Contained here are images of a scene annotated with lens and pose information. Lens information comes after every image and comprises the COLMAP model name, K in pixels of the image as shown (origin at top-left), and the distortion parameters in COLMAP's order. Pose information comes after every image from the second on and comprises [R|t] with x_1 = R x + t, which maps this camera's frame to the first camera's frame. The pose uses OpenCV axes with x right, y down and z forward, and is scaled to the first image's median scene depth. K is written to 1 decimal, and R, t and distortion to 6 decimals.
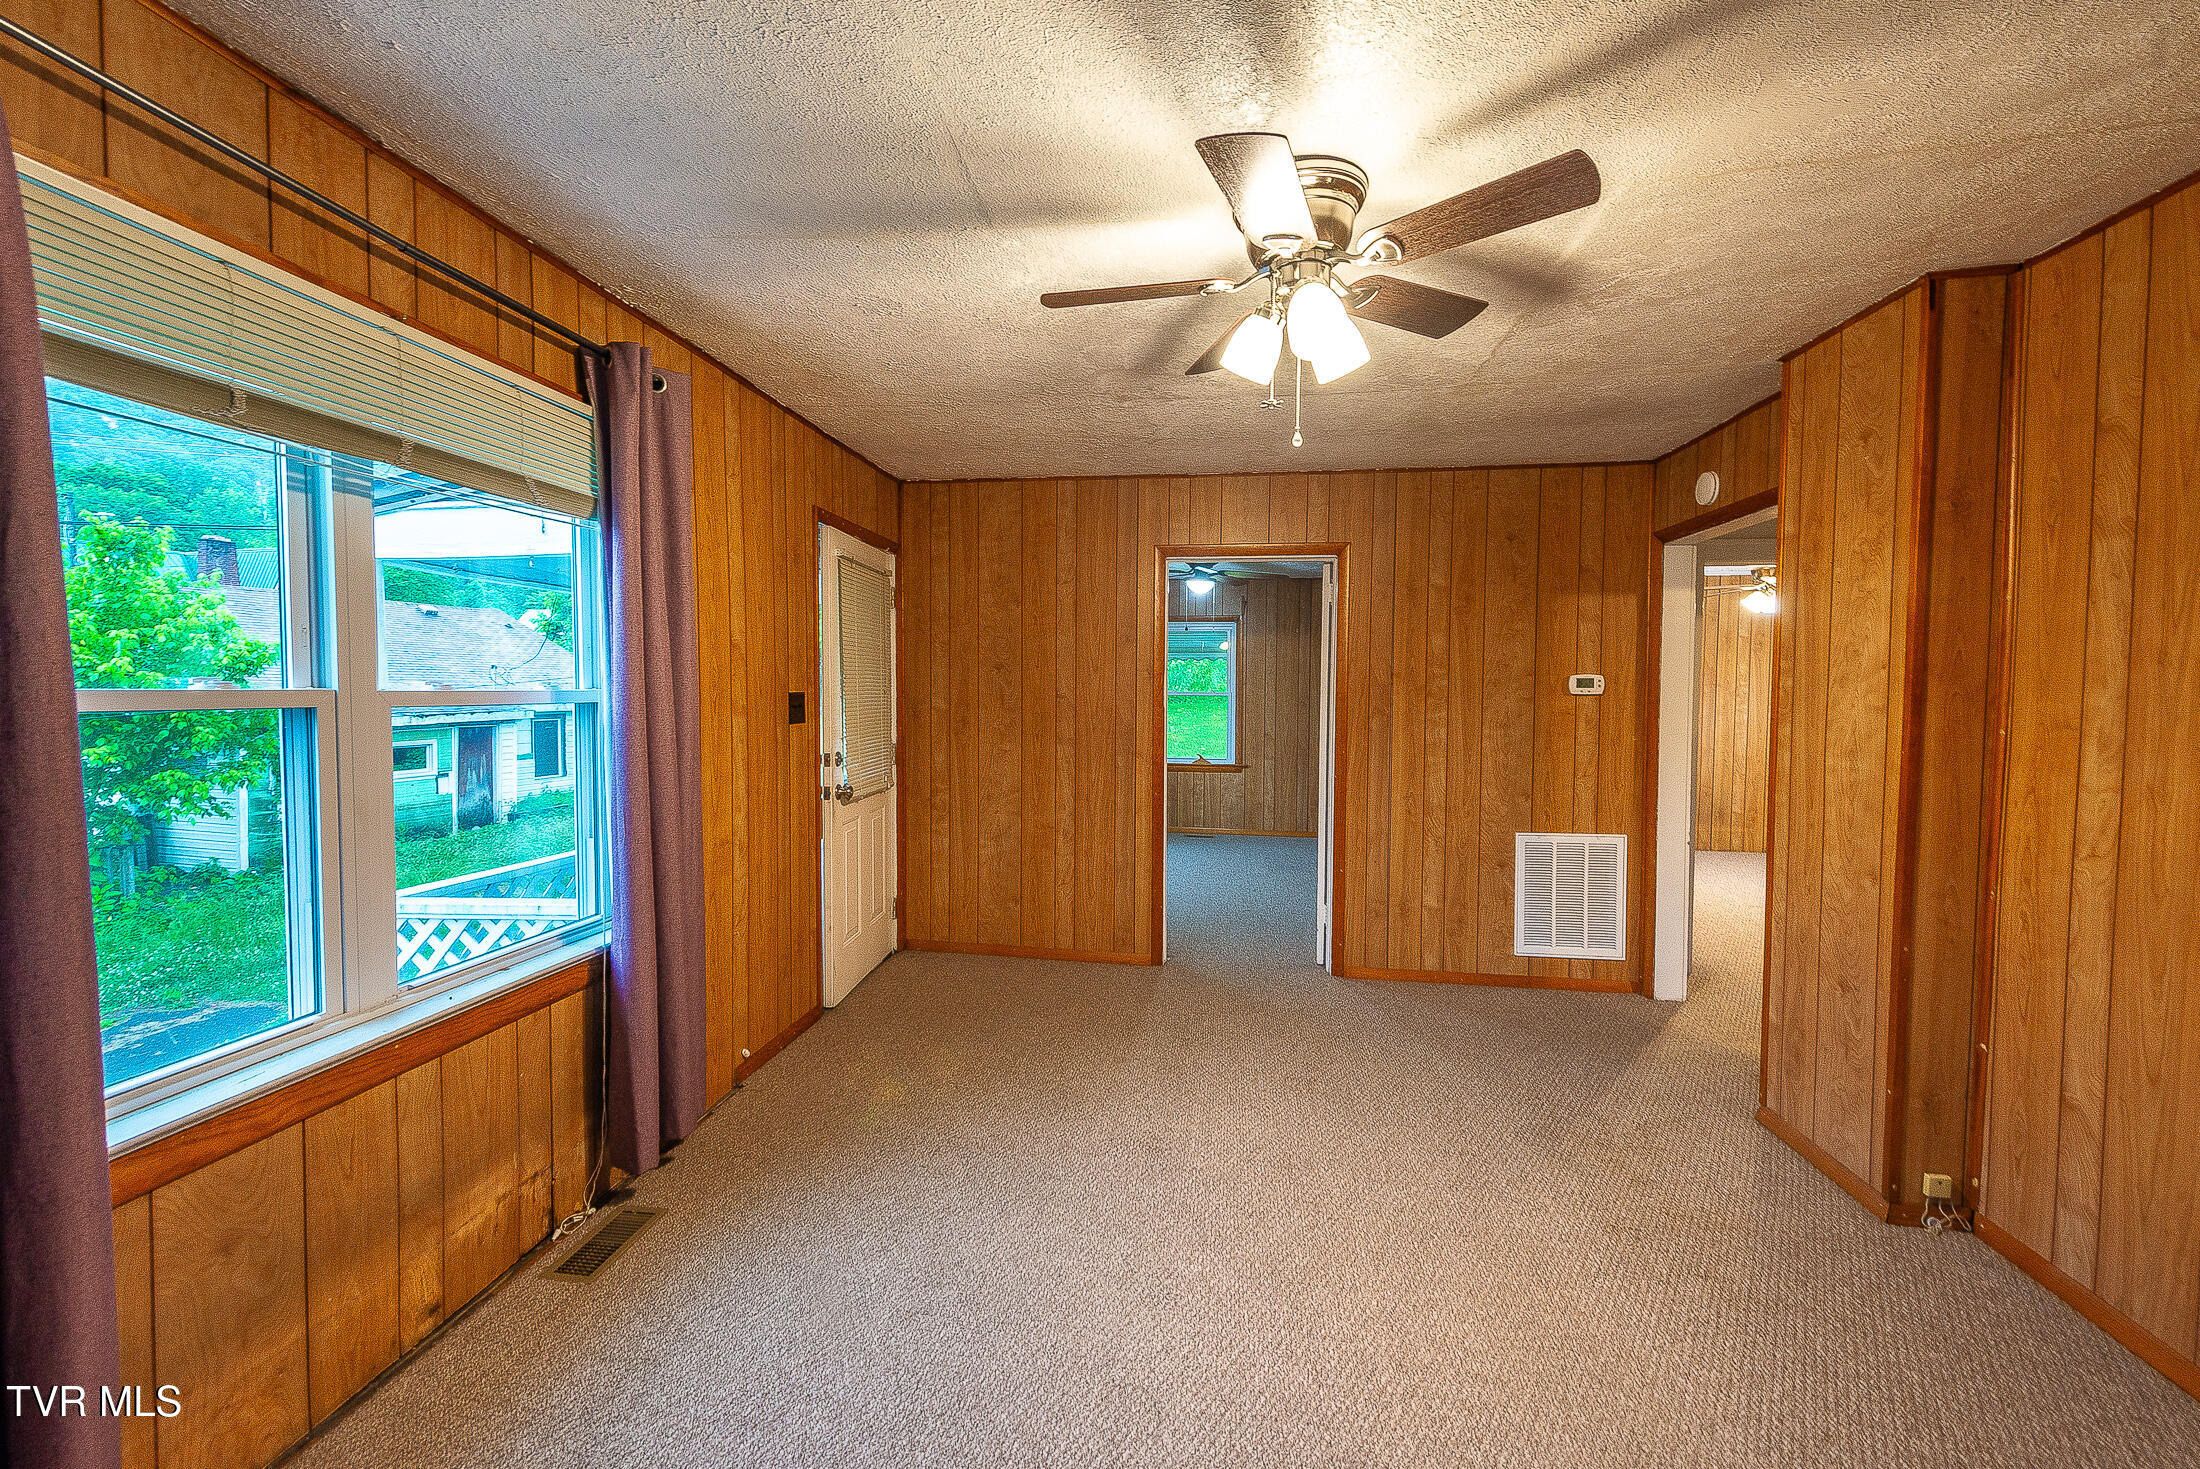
lens RADIAL K [[870.0, 0, 1104.2], [0, 870.0, 724.9], [0, 0, 1]] dist [0.012166, -0.003276]
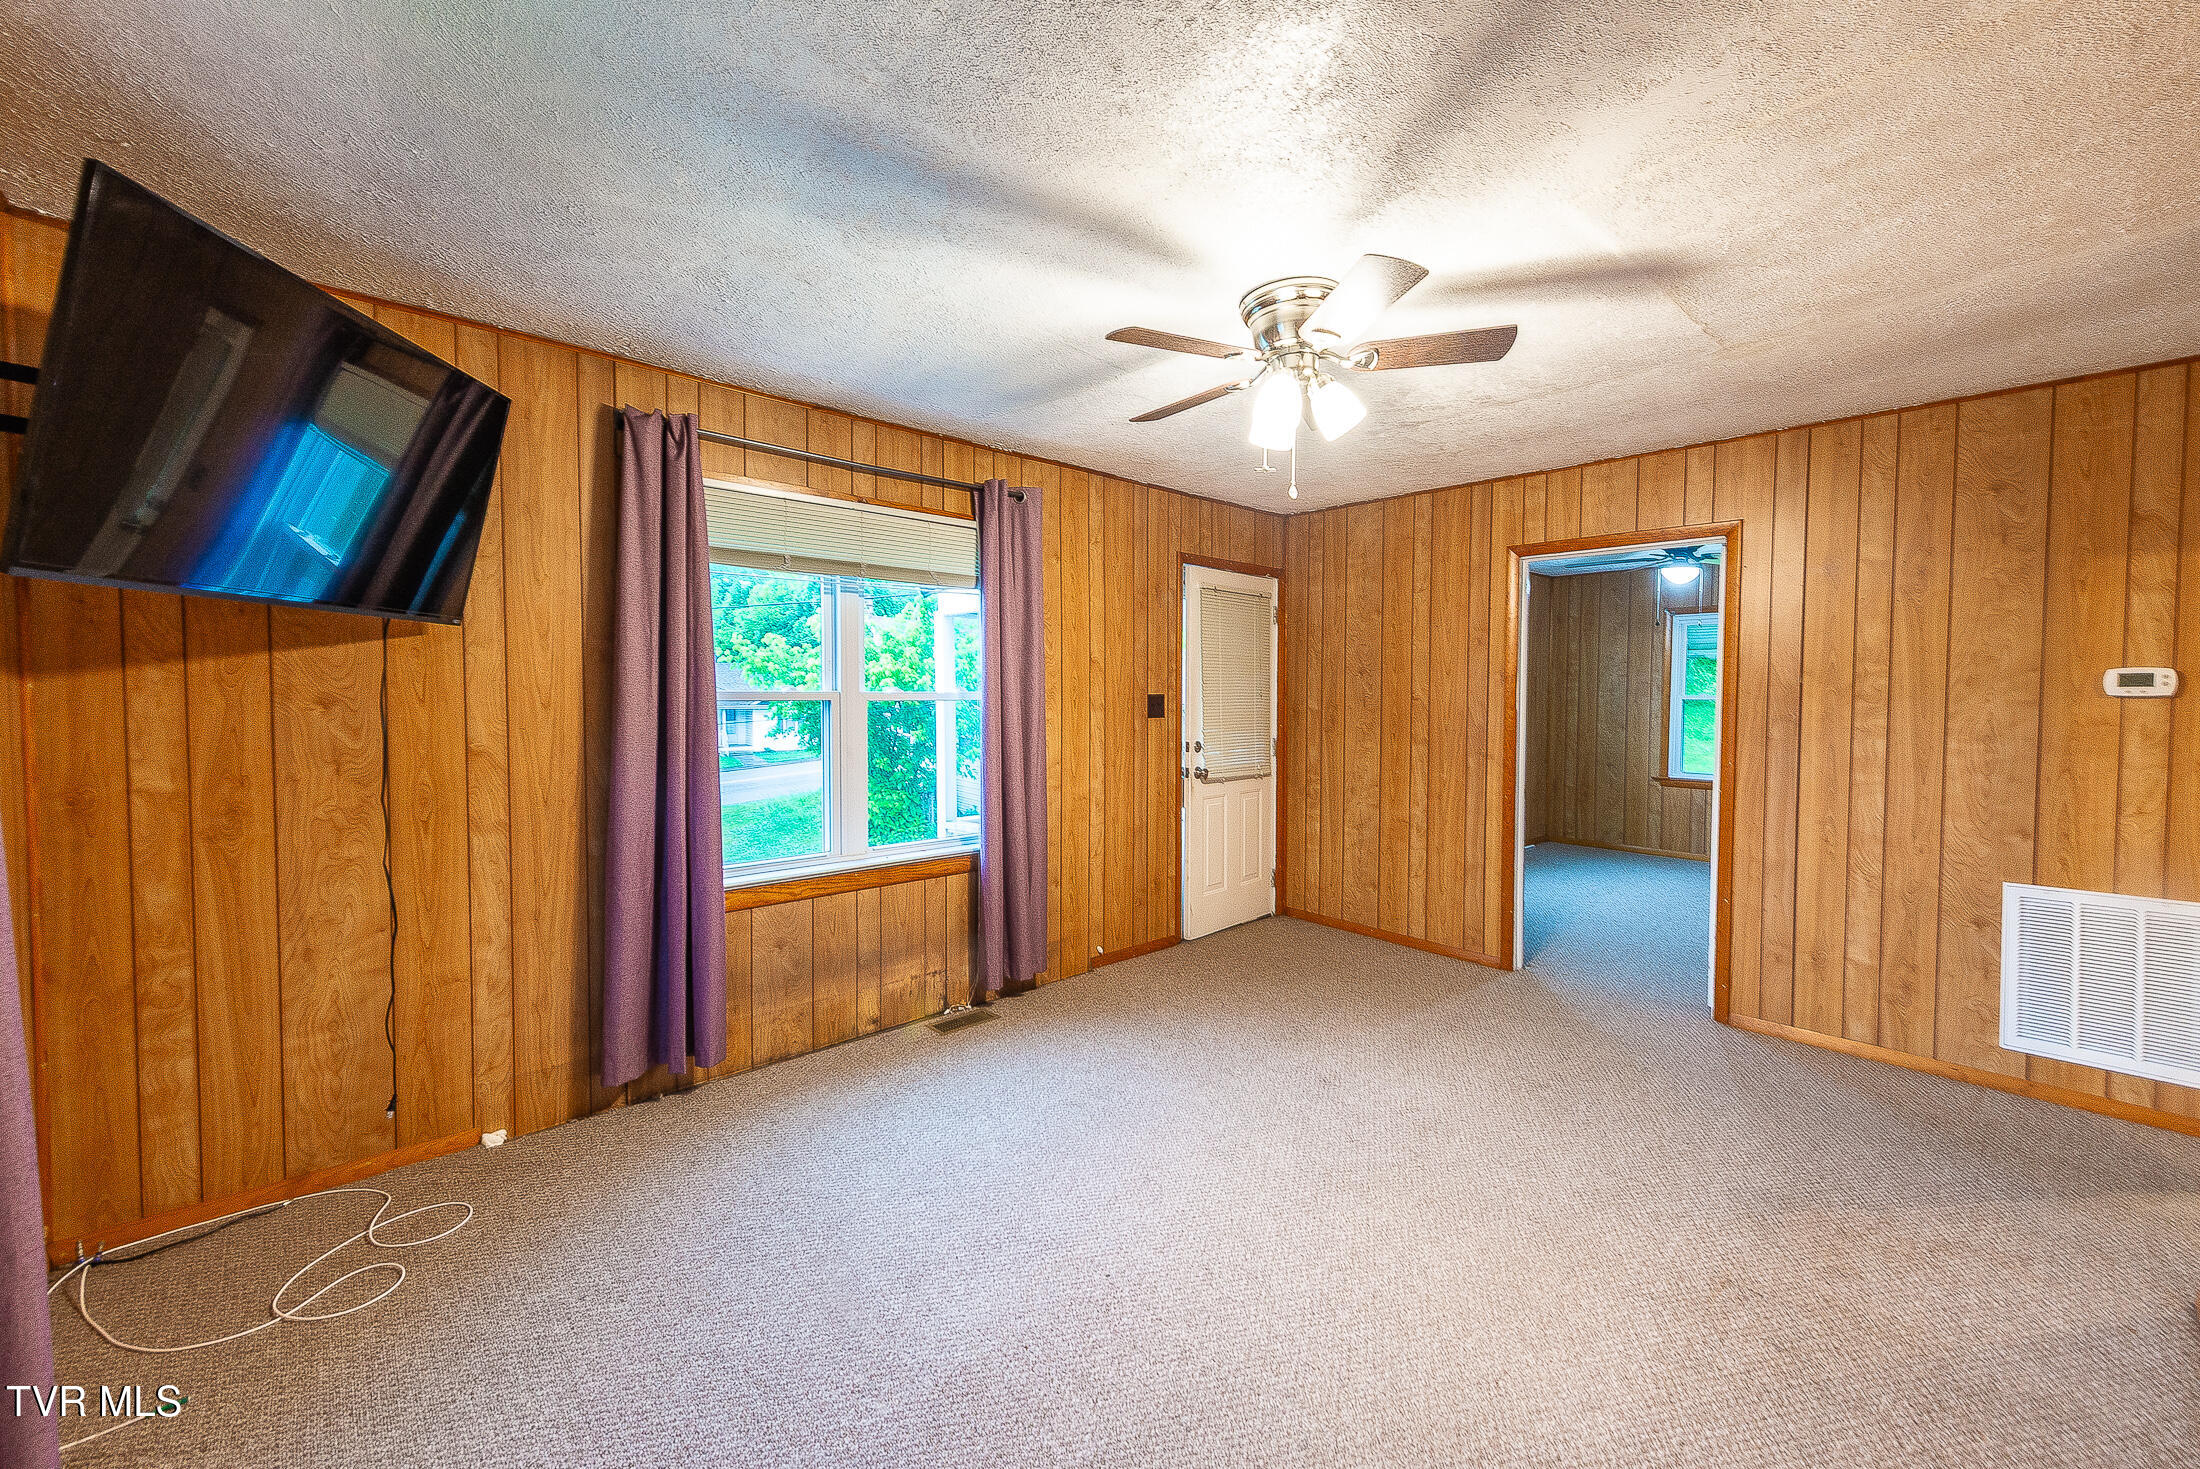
lens RADIAL K [[870.0, 0, 1110.3], [0, 870.0, 726.5], [0, 0, 1]] dist [0.012166, -0.003276]
pose [[0.775554, 0.021383, -0.630919, 0.457096], [-0.024312, 0.999696, 0.003996, 0.008314], [0.630813, 0.012240, 0.775838, -0.080828]]
